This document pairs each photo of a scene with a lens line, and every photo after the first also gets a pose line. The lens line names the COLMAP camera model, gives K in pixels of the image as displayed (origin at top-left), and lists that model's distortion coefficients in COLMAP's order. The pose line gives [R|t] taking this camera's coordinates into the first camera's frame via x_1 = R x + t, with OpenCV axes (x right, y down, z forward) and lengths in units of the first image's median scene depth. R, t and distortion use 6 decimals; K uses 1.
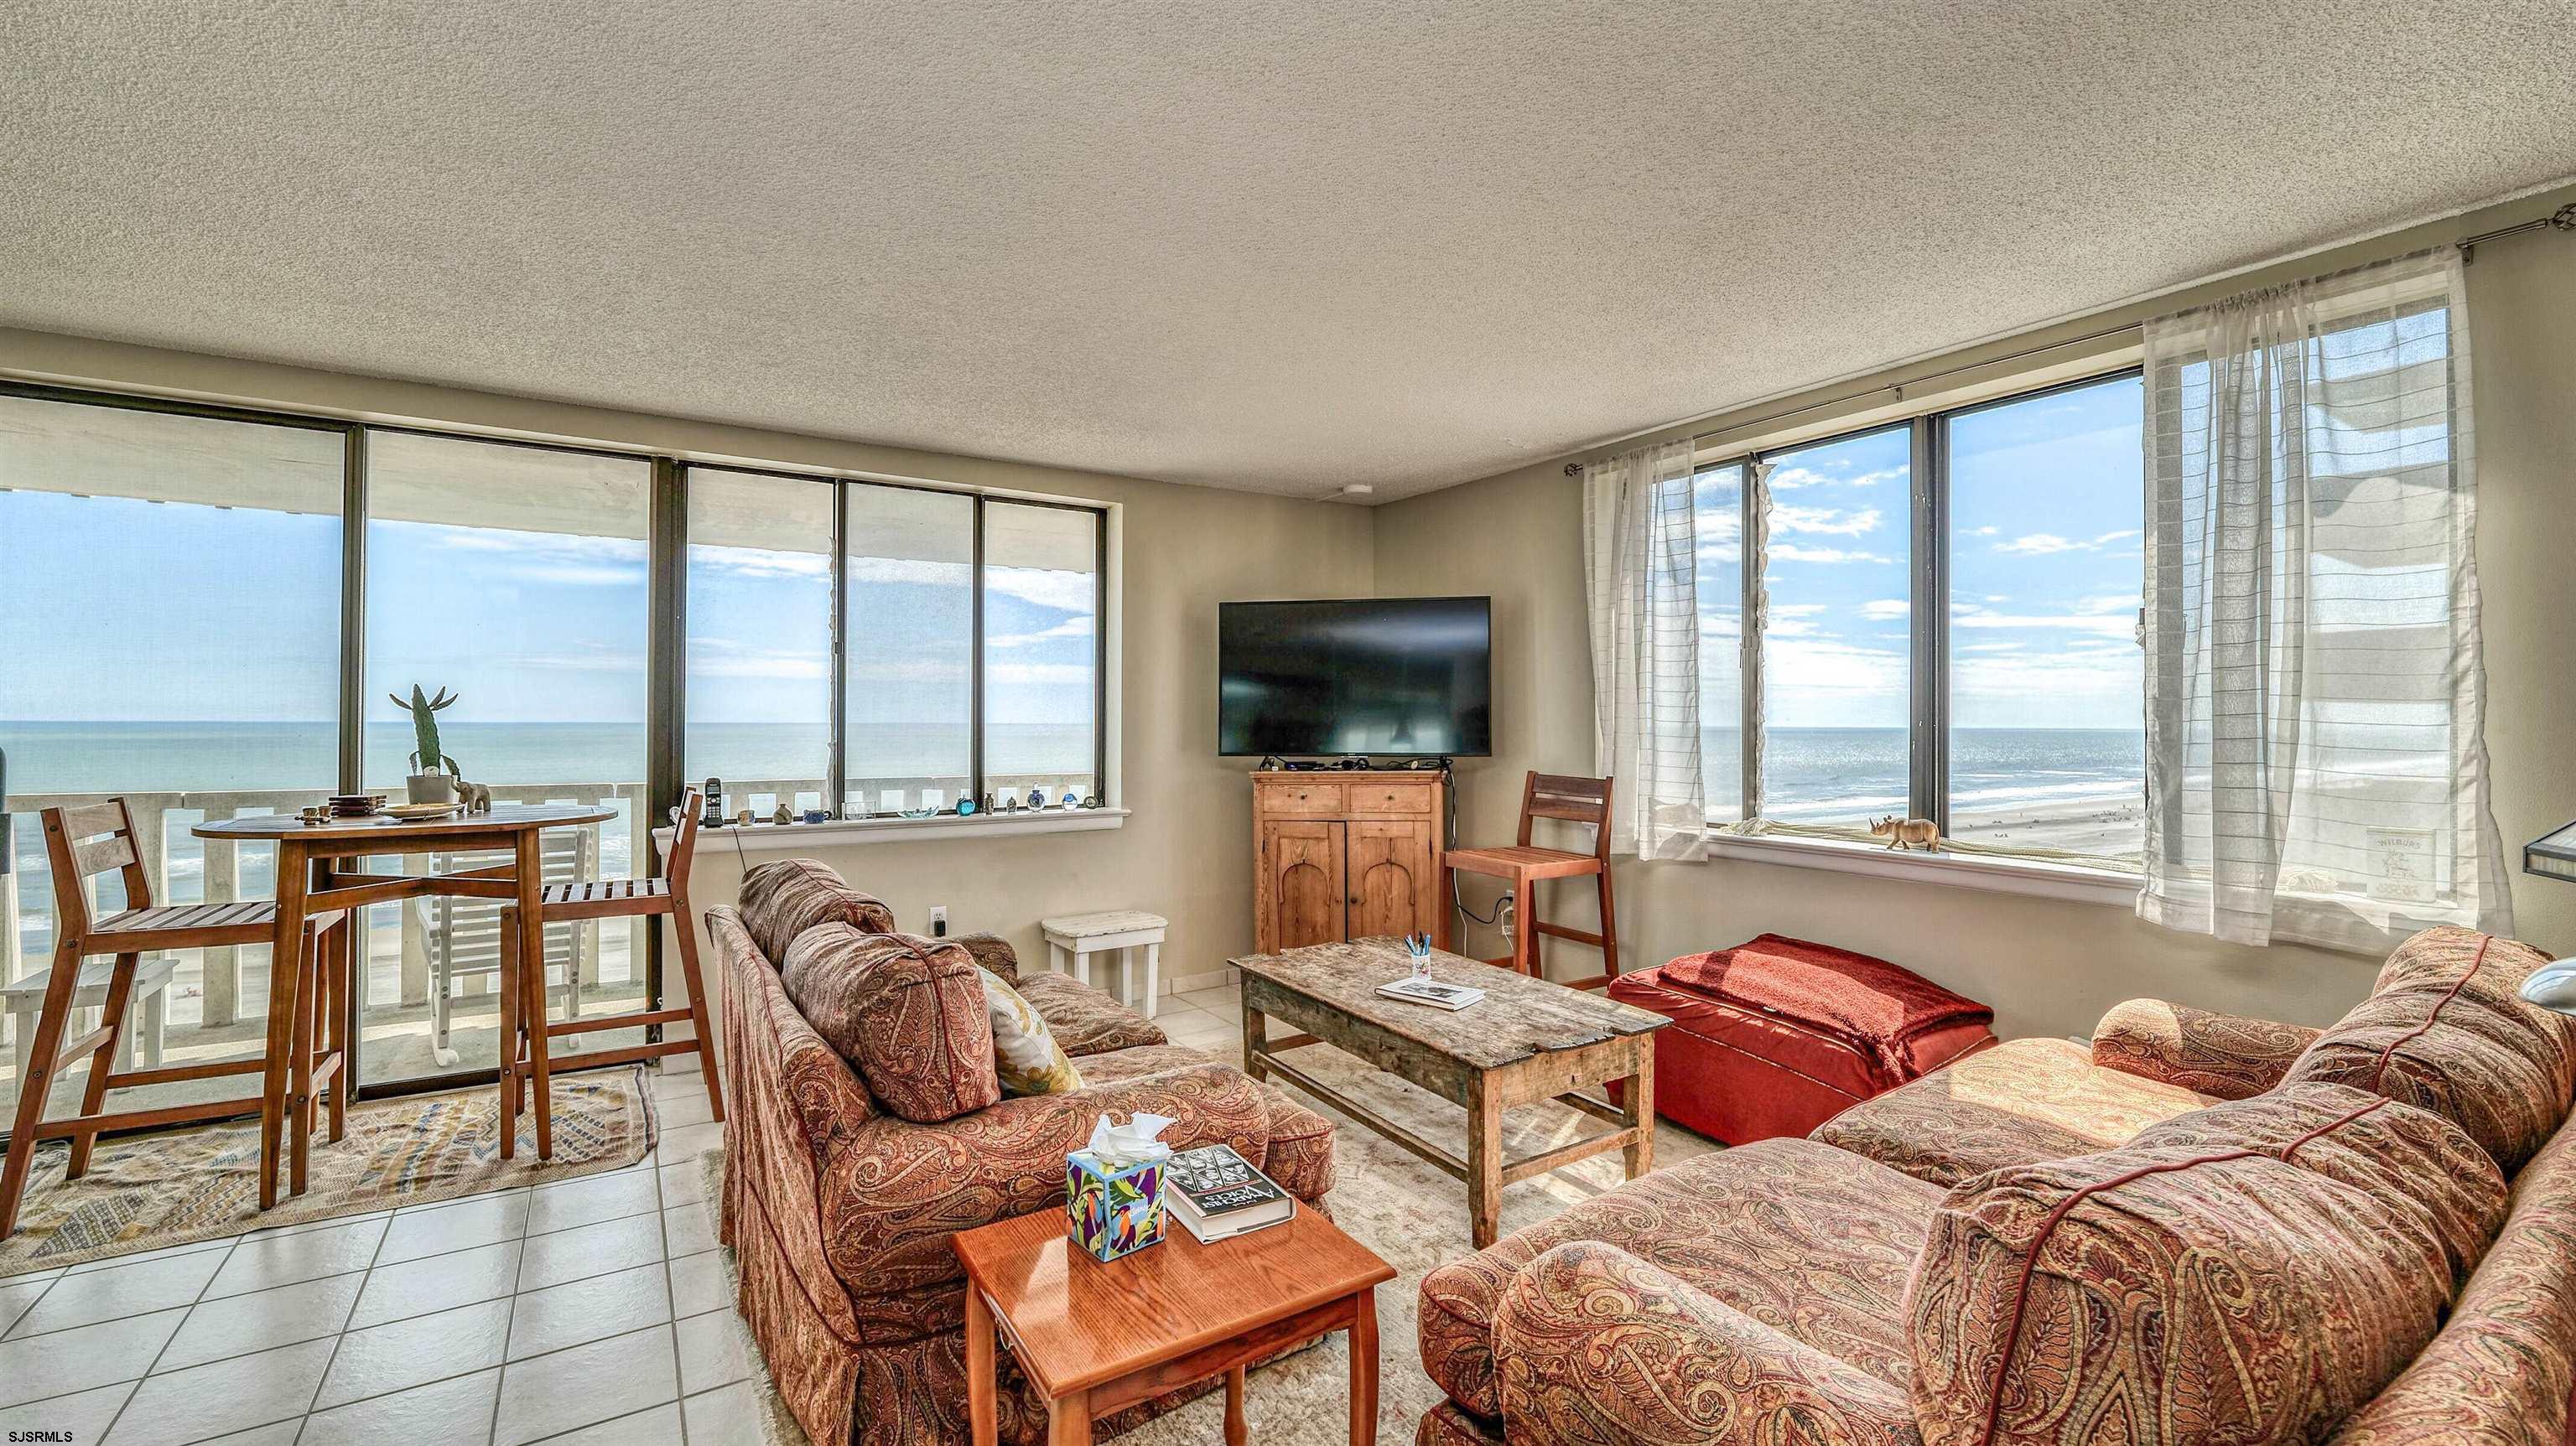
lens RADIAL K [[1046.6, 0, 1268.3], [0, 1046.6, 720.5], [0, 0, 1]] dist [-0.010919, -0.000041]
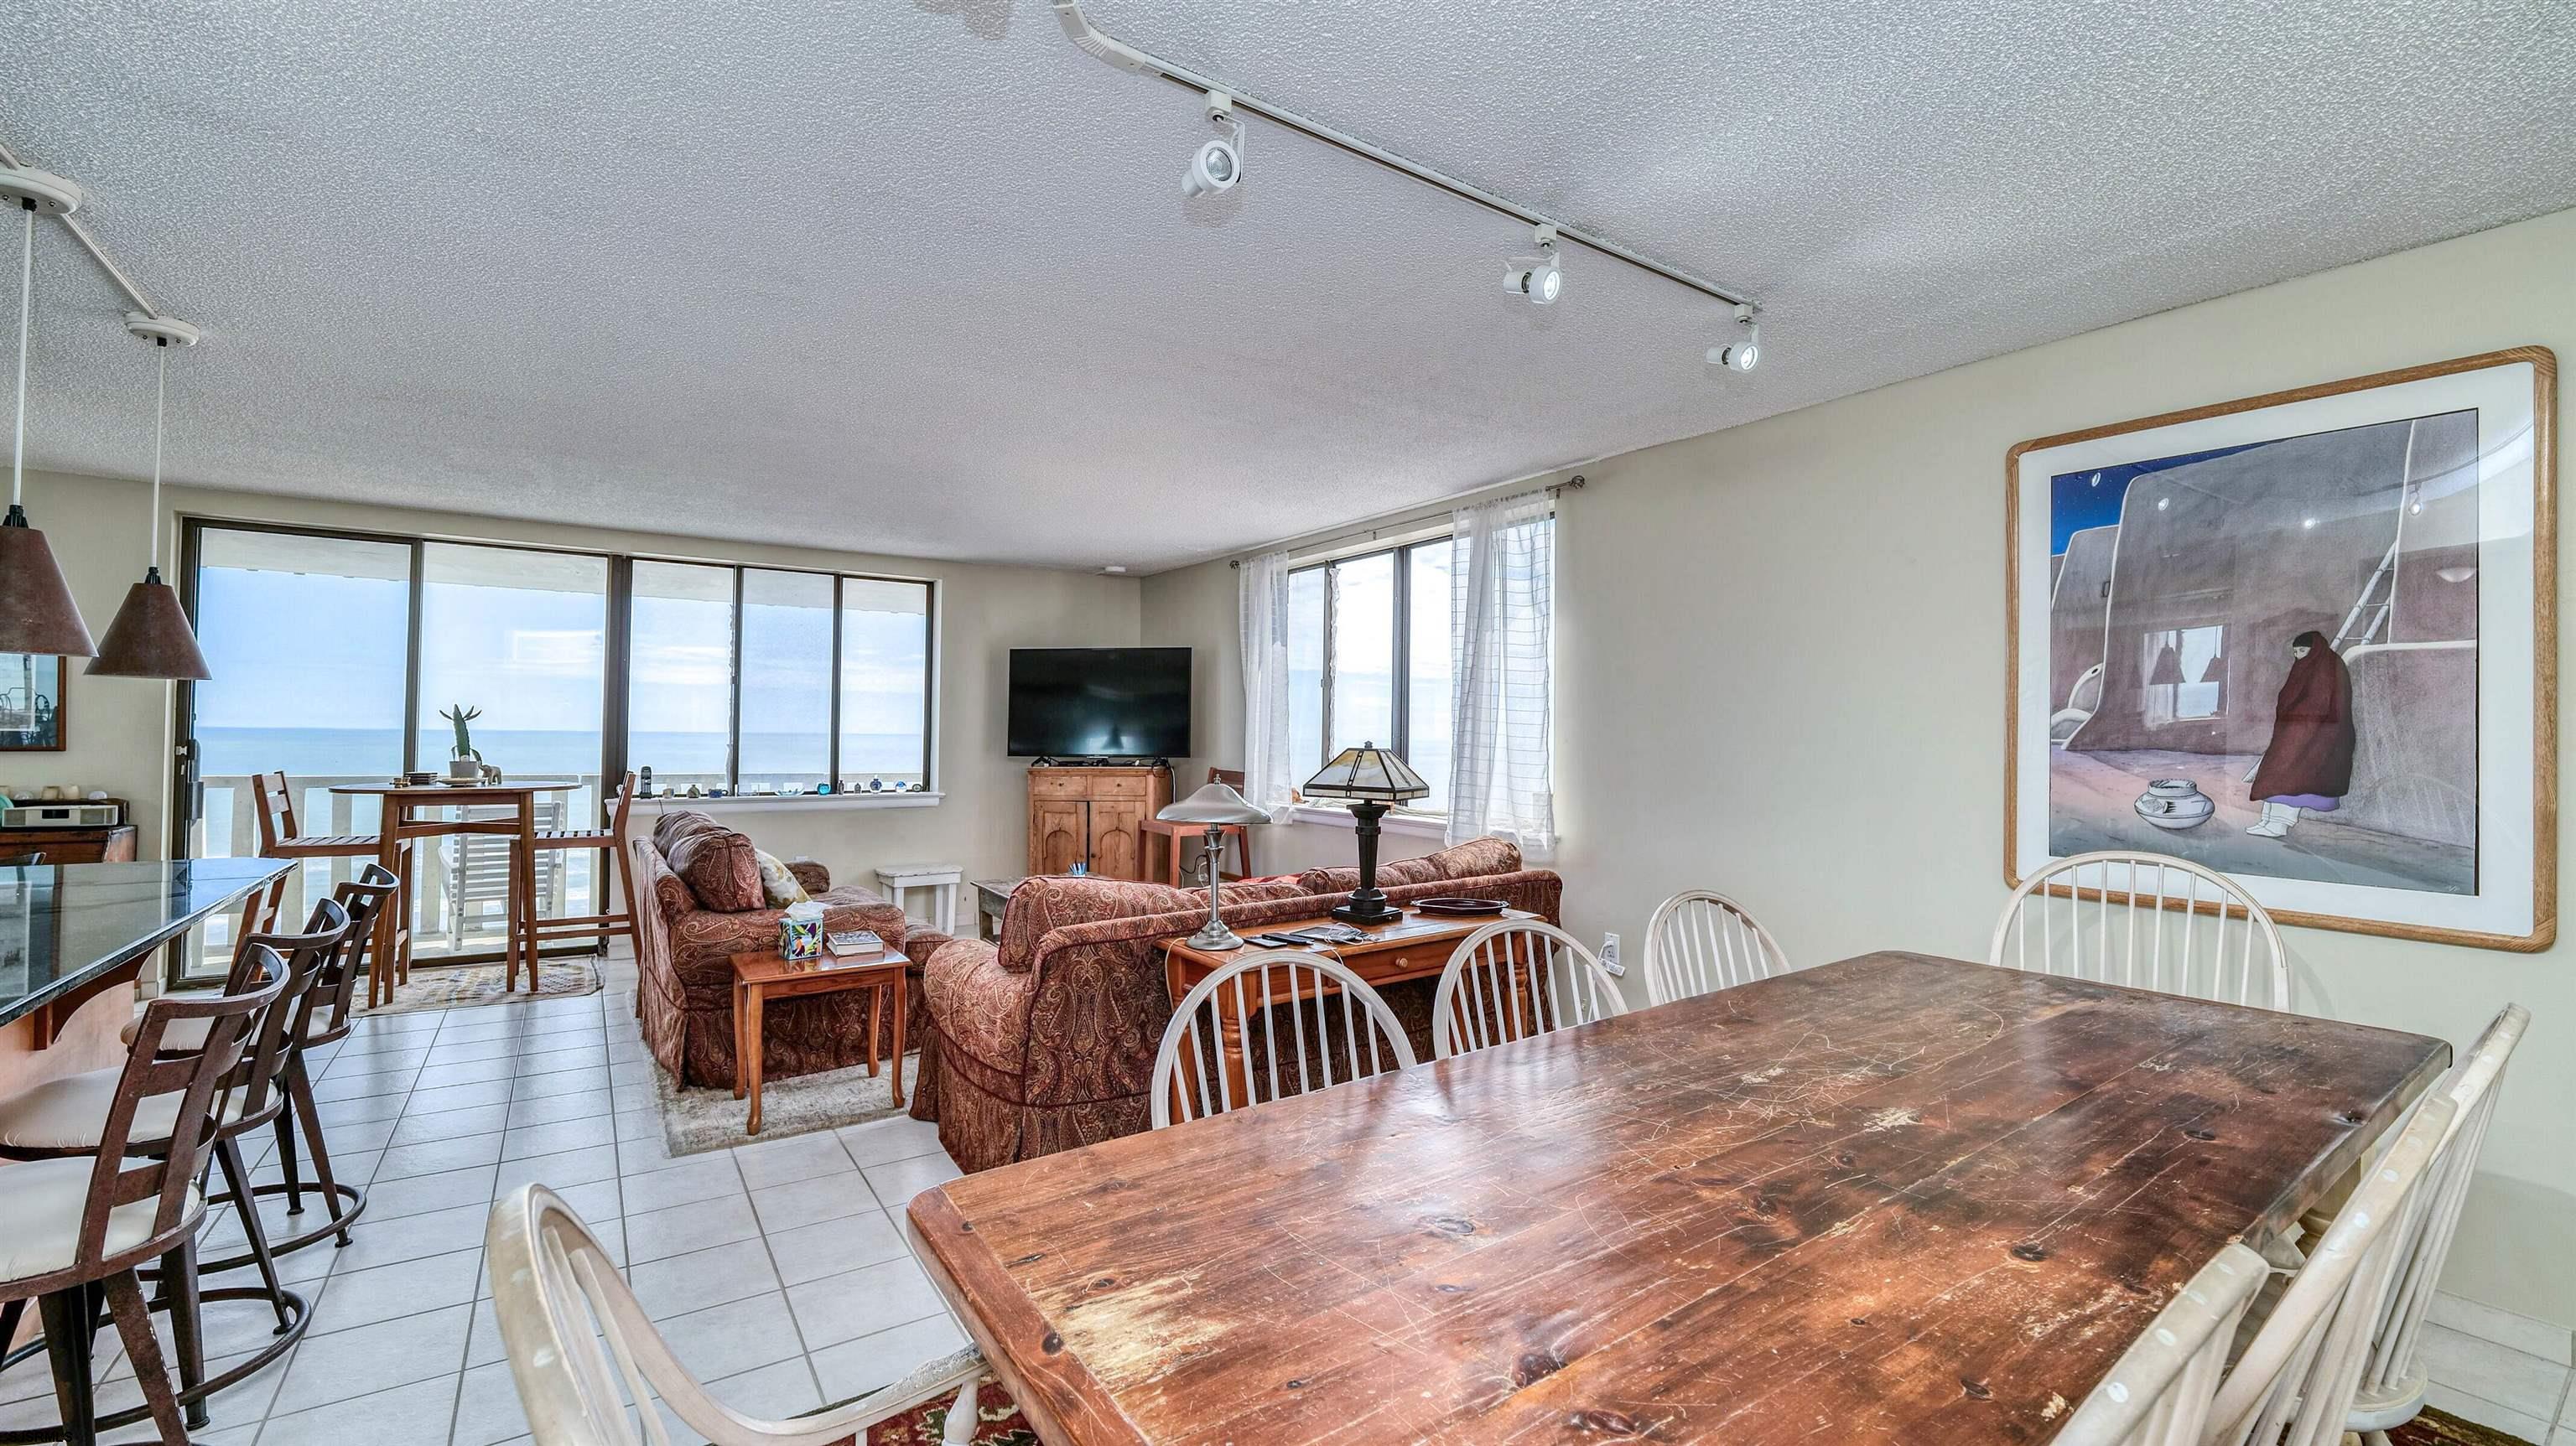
lens RADIAL K [[1046.6, 0, 1267.2], [0, 1046.6, 721.5], [0, 0, 1]] dist [-0.010919, -0.000041]
pose [[0.999696, 0.007965, 0.023353, 0.367612], [-0.007667, 0.999888, -0.012830, 0.002626], [-0.023452, 0.012647, 0.999645, -0.590038]]
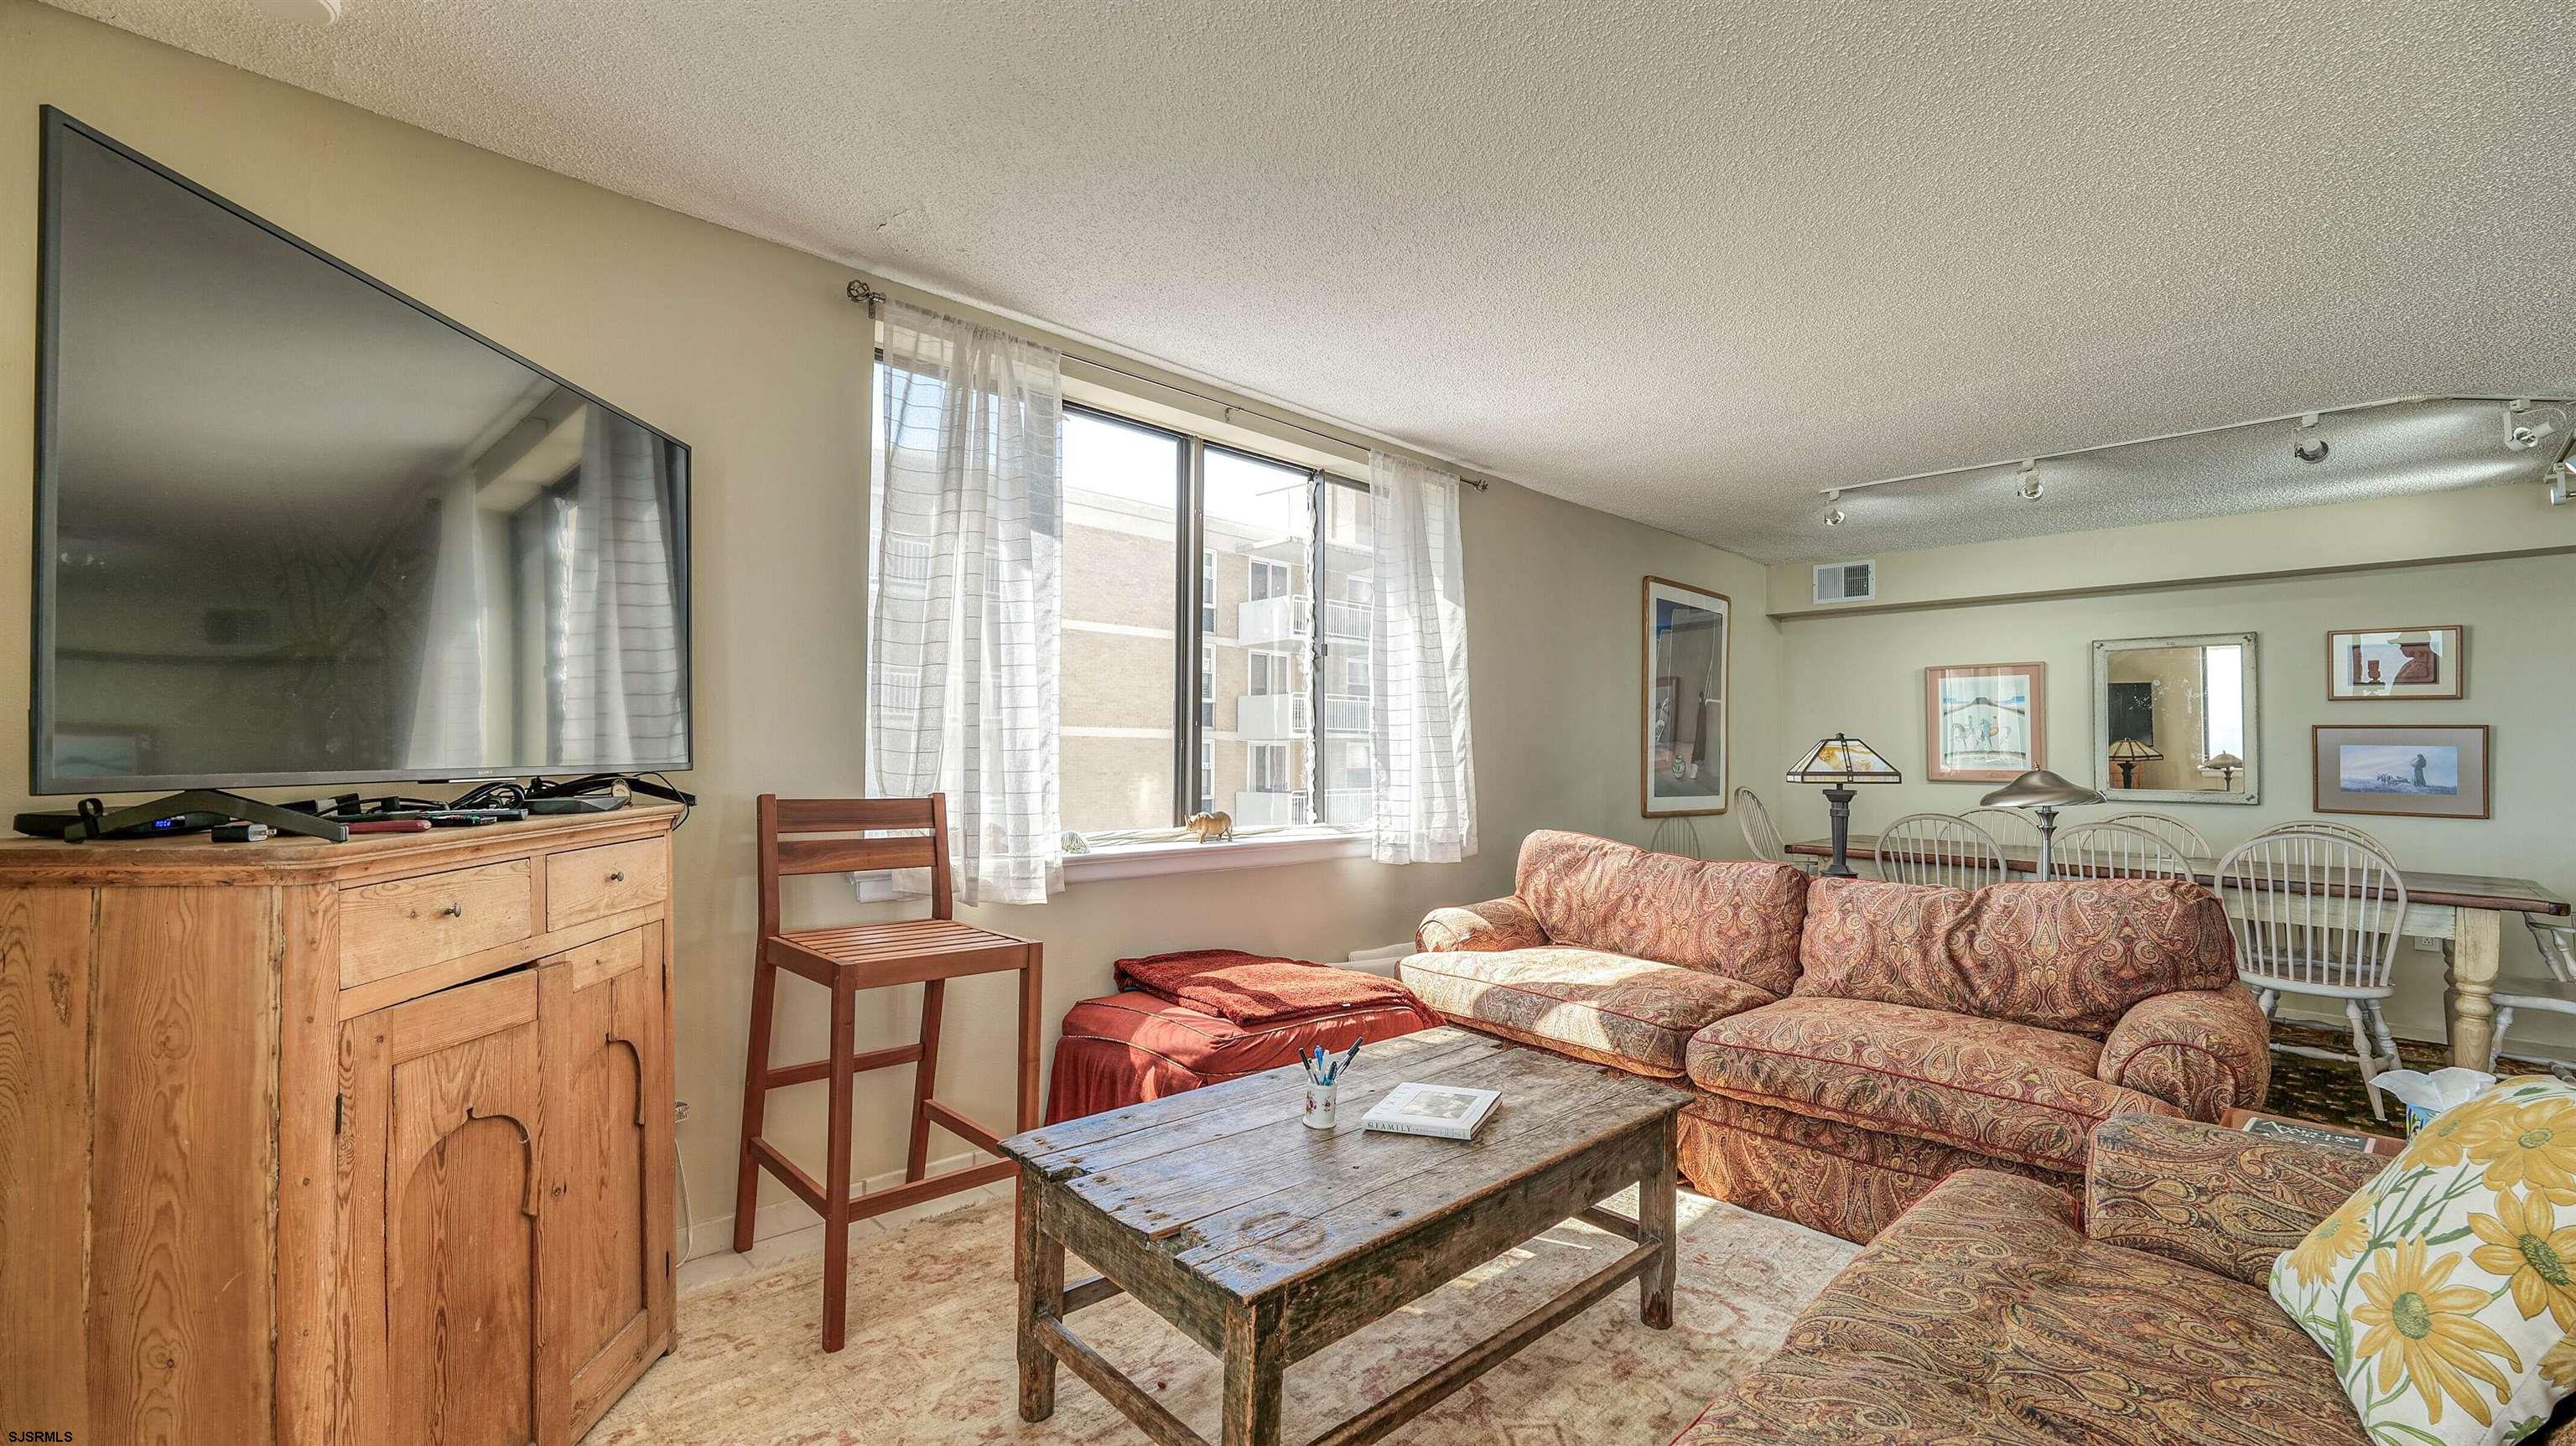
lens RADIAL K [[1046.6, 0, 1278.1], [0, 1046.6, 712.3], [0, 0, 1]] dist [-0.010919, -0.000041]
pose [[-0.193511, 0.035492, 0.980456, -0.416100], [-0.007876, 0.999257, -0.037727, 0.030227], [-0.981066, -0.015023, -0.193088, 1.059036]]
